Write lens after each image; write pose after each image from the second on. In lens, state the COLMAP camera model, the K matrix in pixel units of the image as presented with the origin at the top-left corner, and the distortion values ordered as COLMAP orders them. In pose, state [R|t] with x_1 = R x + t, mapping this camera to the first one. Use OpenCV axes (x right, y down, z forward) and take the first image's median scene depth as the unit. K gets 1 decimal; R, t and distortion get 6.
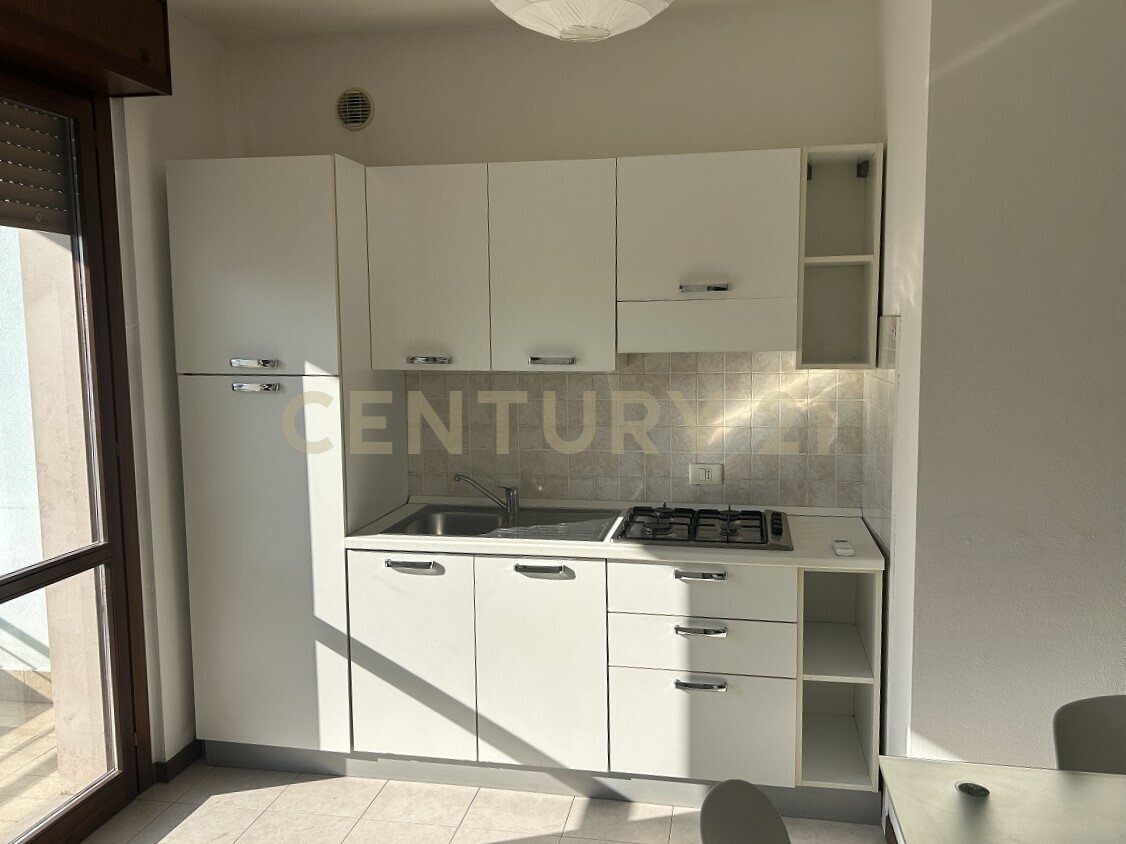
lens RADIAL K [[896.3, 0, 561.4], [0, 896.3, 420.1], [0, 0, 1]] dist [0.059958, -0.062103]
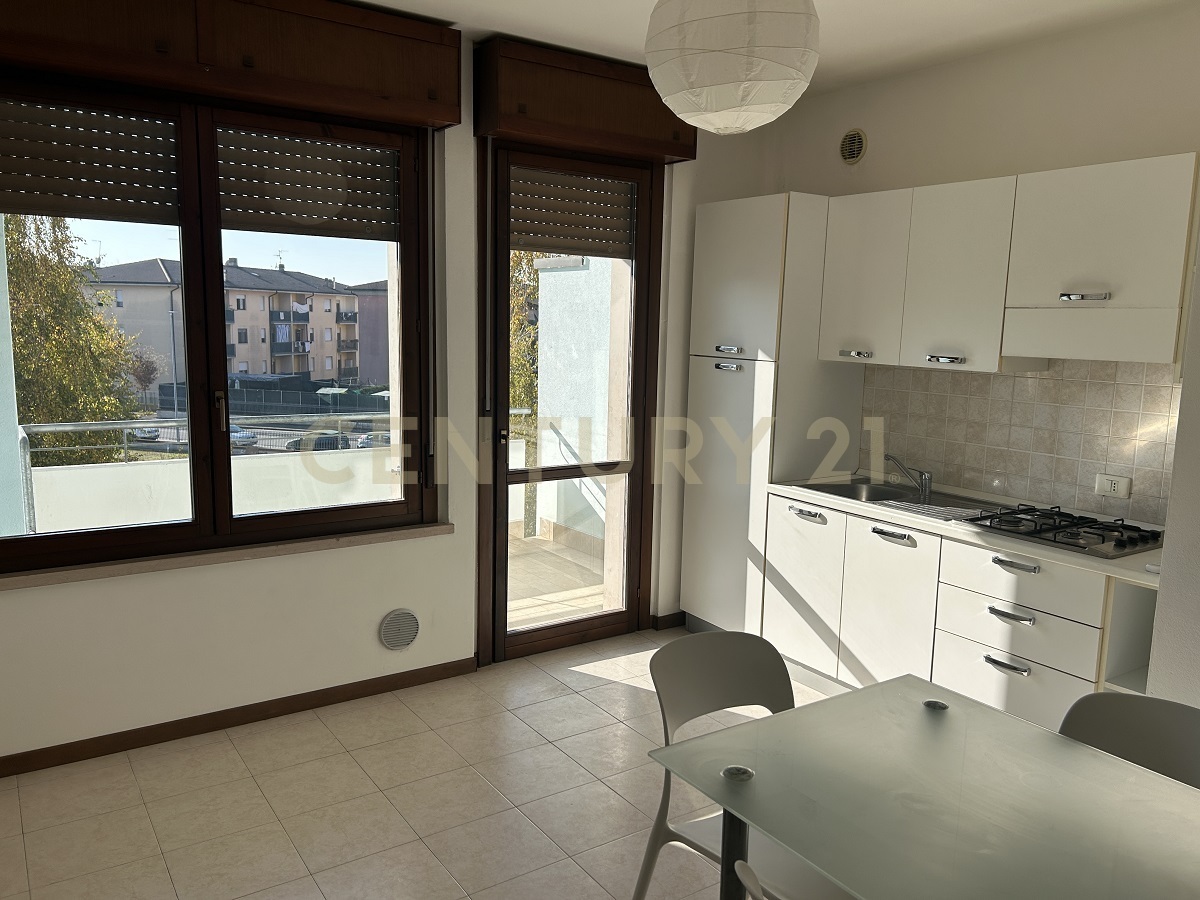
lens RADIAL K [[898.9, 0, 603.4], [0, 898.9, 460.7], [0, 0, 1]] dist [0.044556, -0.050433]
pose [[0.706034, 0.137764, -0.694649, 0.504827], [-0.107999, 0.990368, 0.086642, 0.007587], [0.699895, 0.013849, 0.714112, -0.117119]]
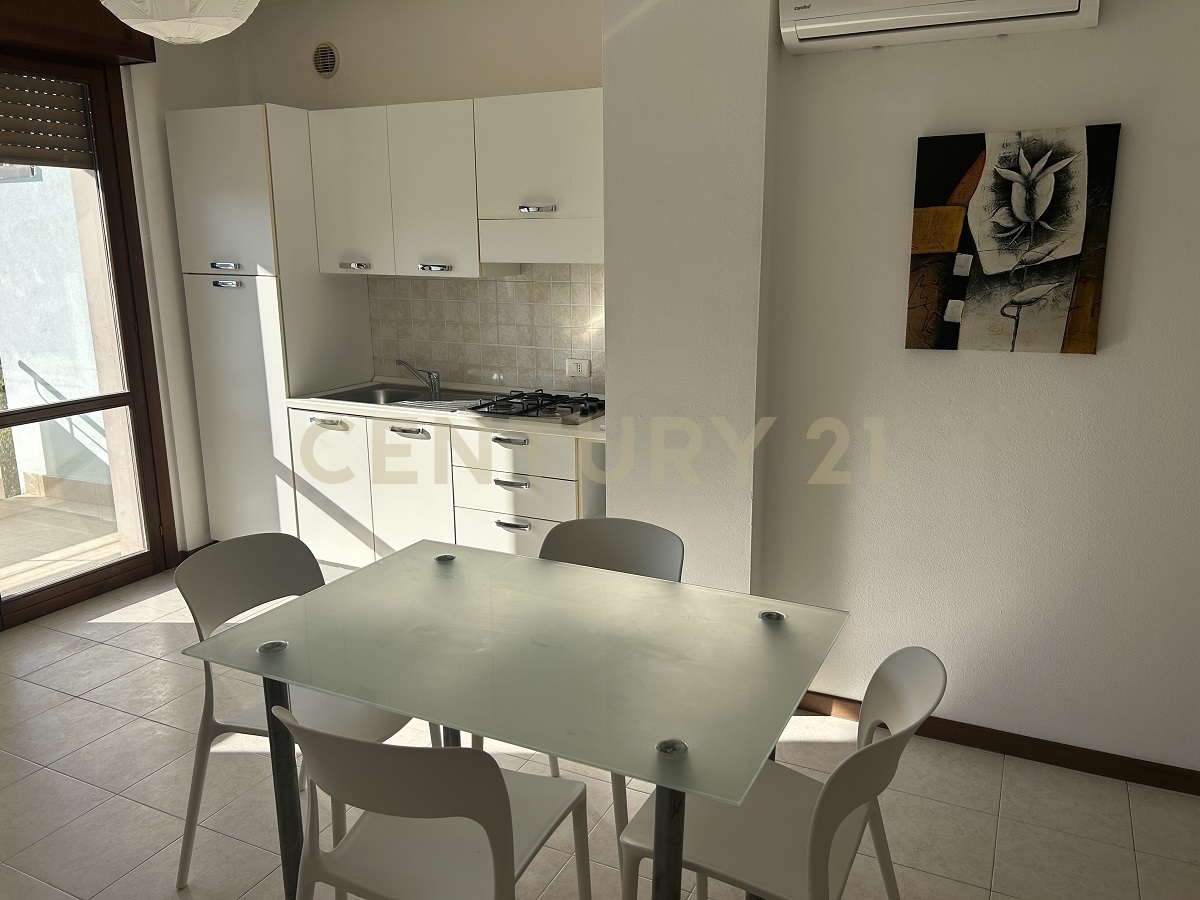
lens RADIAL K [[898.9, 0, 614.9], [0, 898.9, 448.0], [0, 0, 1]] dist [0.044556, -0.050433]
pose [[0.966474, 0.066488, -0.248006, 0.572289], [-0.036234, 0.991543, 0.124620, 0.017047], [0.254194, -0.111455, 0.960710, -0.177913]]
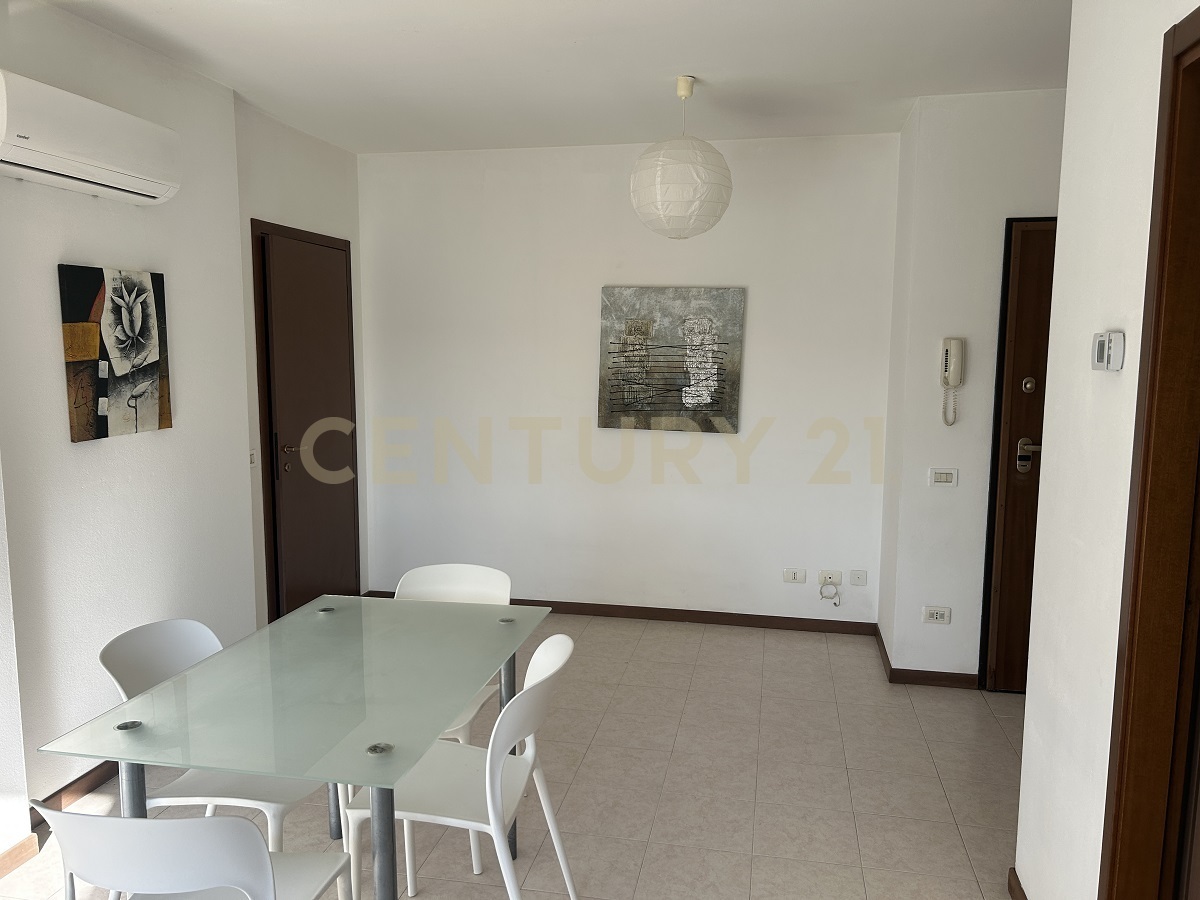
lens RADIAL K [[898.9, 0, 593.3], [0, 898.9, 458.3], [0, 0, 1]] dist [0.044556, -0.050433]
pose [[0.015264, -0.113454, 0.993426, -0.386321], [0.101050, 0.988630, 0.111353, -0.017107], [-0.994764, 0.098686, 0.026555, 0.154173]]
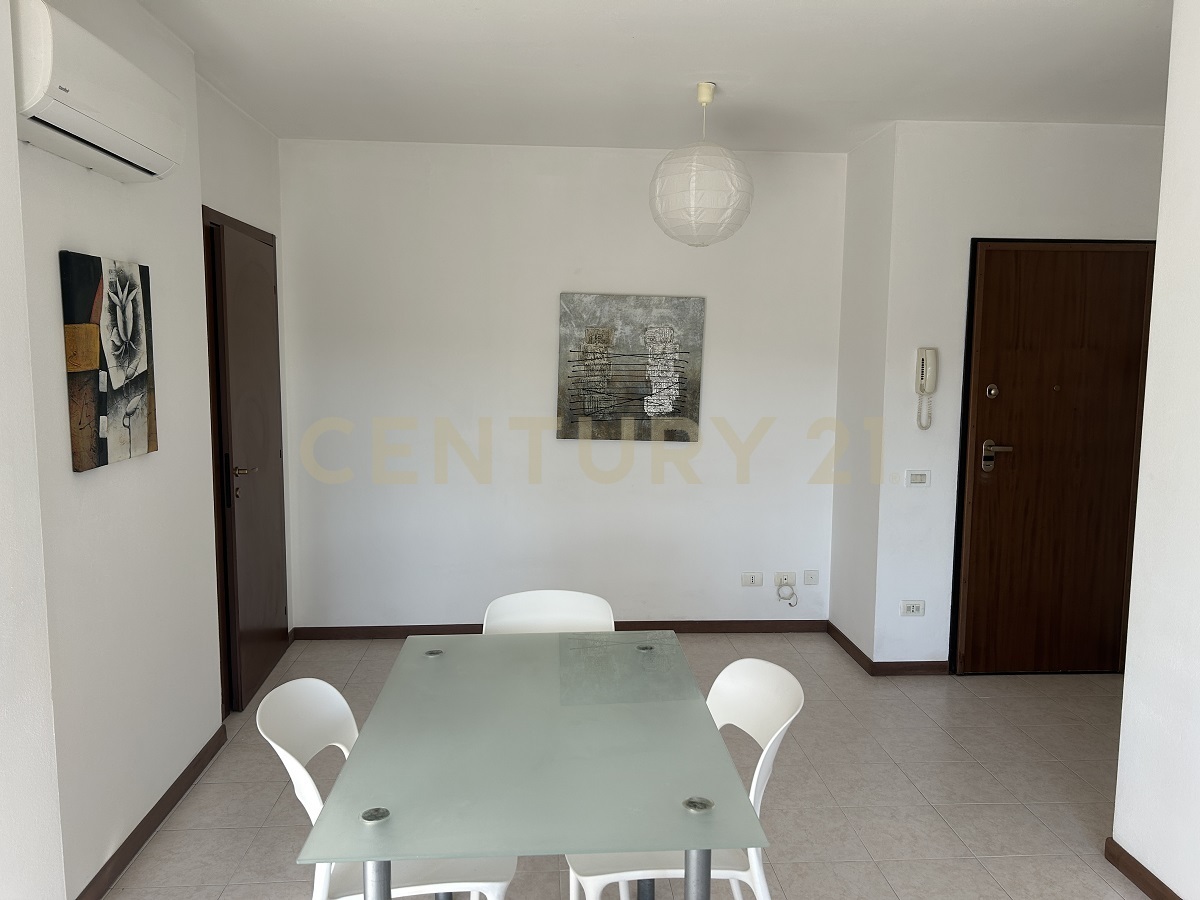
lens RADIAL K [[898.9, 0, 603.6], [0, 898.9, 457.4], [0, 0, 1]] dist [0.044556, -0.050433]
pose [[-0.255542, -0.099802, 0.961633, -0.291525], [0.097592, 0.986914, 0.128360, -0.052323], [-0.961860, 0.126649, -0.242458, 0.500266]]
